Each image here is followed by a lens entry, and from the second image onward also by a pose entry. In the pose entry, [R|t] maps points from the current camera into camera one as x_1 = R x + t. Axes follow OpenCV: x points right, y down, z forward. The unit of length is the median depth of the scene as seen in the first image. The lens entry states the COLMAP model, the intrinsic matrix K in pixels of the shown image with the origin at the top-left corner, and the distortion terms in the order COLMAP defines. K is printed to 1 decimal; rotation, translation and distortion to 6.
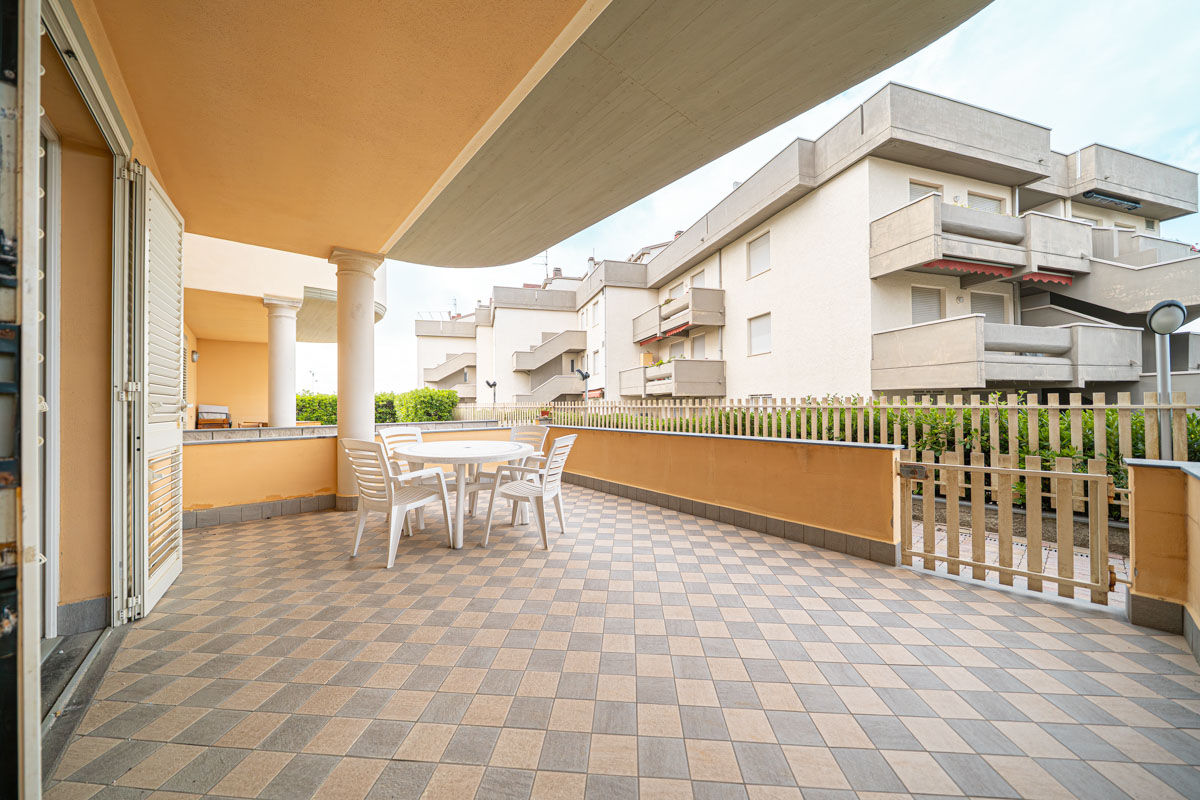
lens RADIAL K [[409.6, 0, 600.5], [0, 409.6, 401.6], [0, 0, 1]] dist [-0.004584, -0.000731]
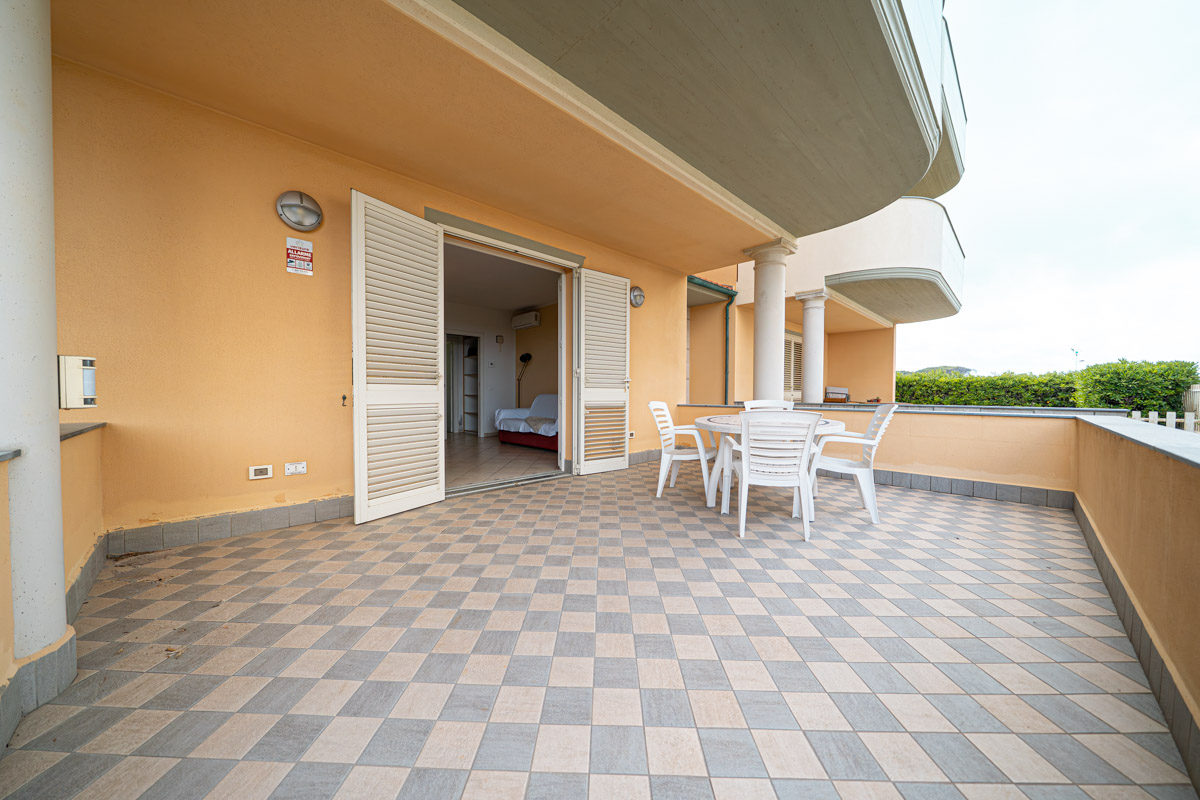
lens RADIAL K [[409.6, 0, 593.1], [0, 409.6, 400.8], [0, 0, 1]] dist [-0.004584, -0.000731]
pose [[0.048634, 0.028027, -0.998423, 0.862504], [0.001689, 0.999603, 0.028142, 0.052351], [0.998815, -0.003055, 0.048567, 0.764050]]
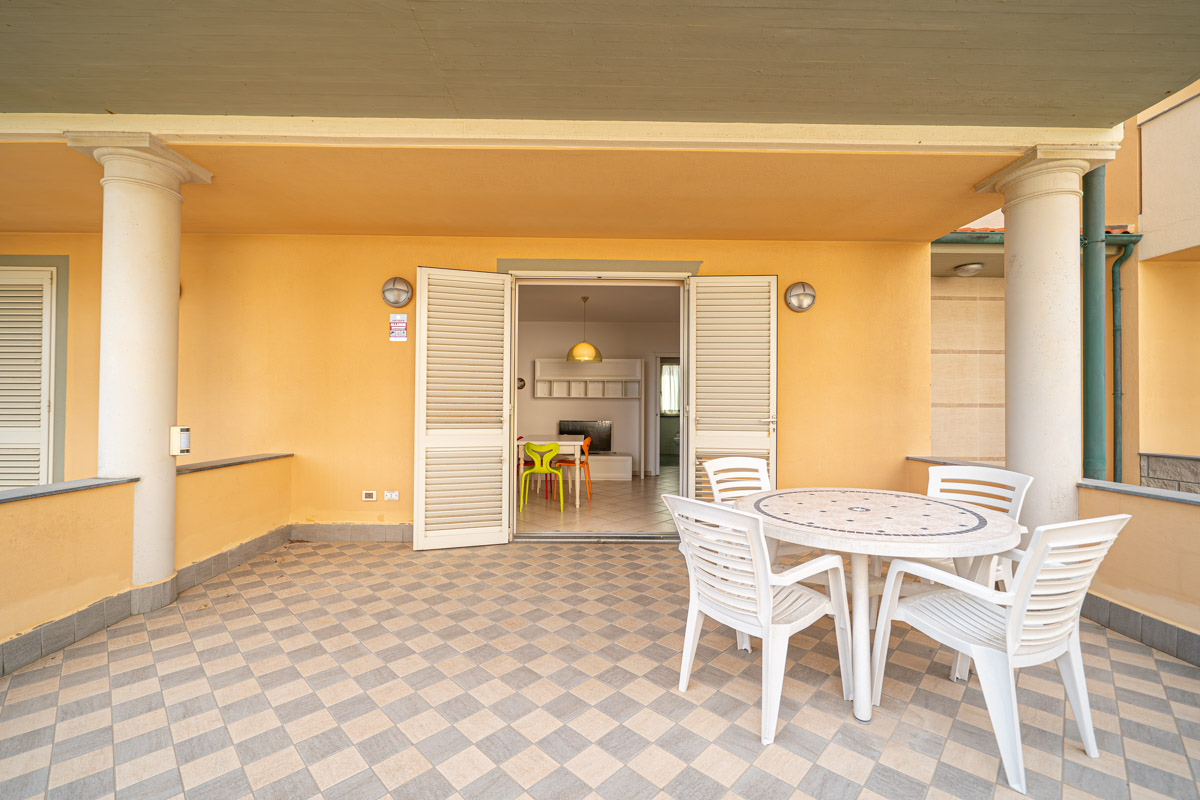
lens RADIAL K [[488.5, 0, 593.7], [0, 488.5, 401.7], [0, 0, 1]] dist [-0.002051, 0.000022]
pose [[-0.645279, -0.005488, -0.763927, 0.552476], [0.003062, 0.999948, -0.009769, -0.035266], [0.763941, -0.008643, -0.645229, 1.603418]]
